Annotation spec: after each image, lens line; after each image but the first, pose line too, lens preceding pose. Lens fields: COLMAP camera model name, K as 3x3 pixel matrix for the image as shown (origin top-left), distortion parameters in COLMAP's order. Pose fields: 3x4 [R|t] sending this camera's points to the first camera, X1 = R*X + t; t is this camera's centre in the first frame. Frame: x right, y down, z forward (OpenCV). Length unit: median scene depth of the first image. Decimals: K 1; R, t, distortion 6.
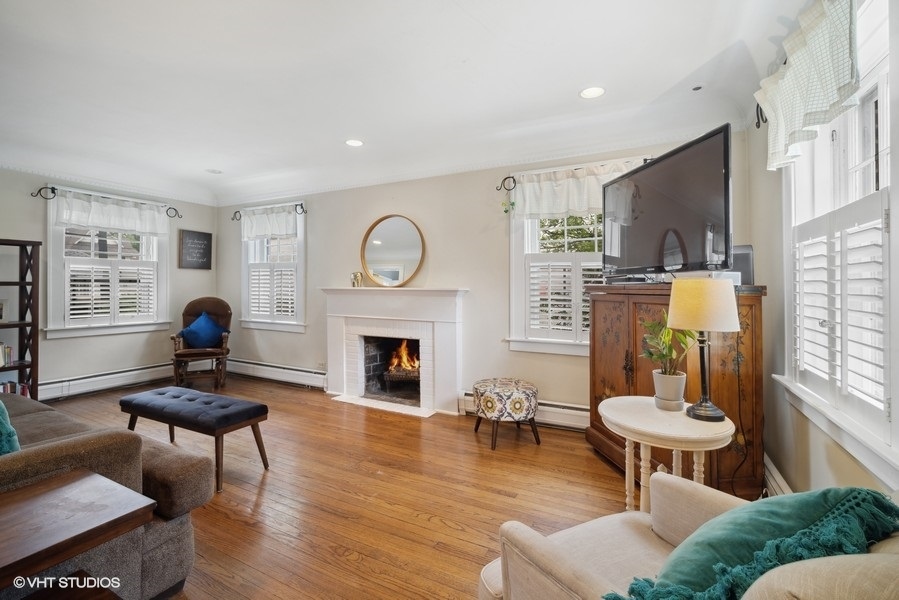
lens RADIAL K [[398.5, 0, 449.5], [0, 398.5, 300.0], [0, 0, 1]] dist [0.000474, 0.000054]
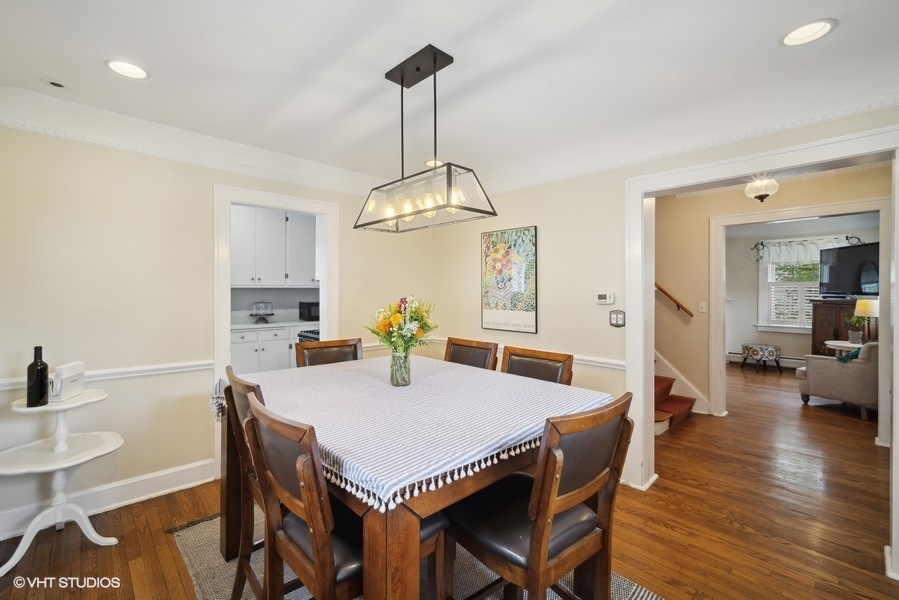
lens RADIAL K [[392.6, 0, 447.3], [0, 392.6, 303.2], [0, 0, 1]] dist [0.001932, 0.000337]
pose [[0.939802, 0.004604, -0.341689, -0.654355], [-0.003791, 0.999988, 0.003047, -0.010882], [0.341699, -0.001568, 0.939808, -1.403817]]
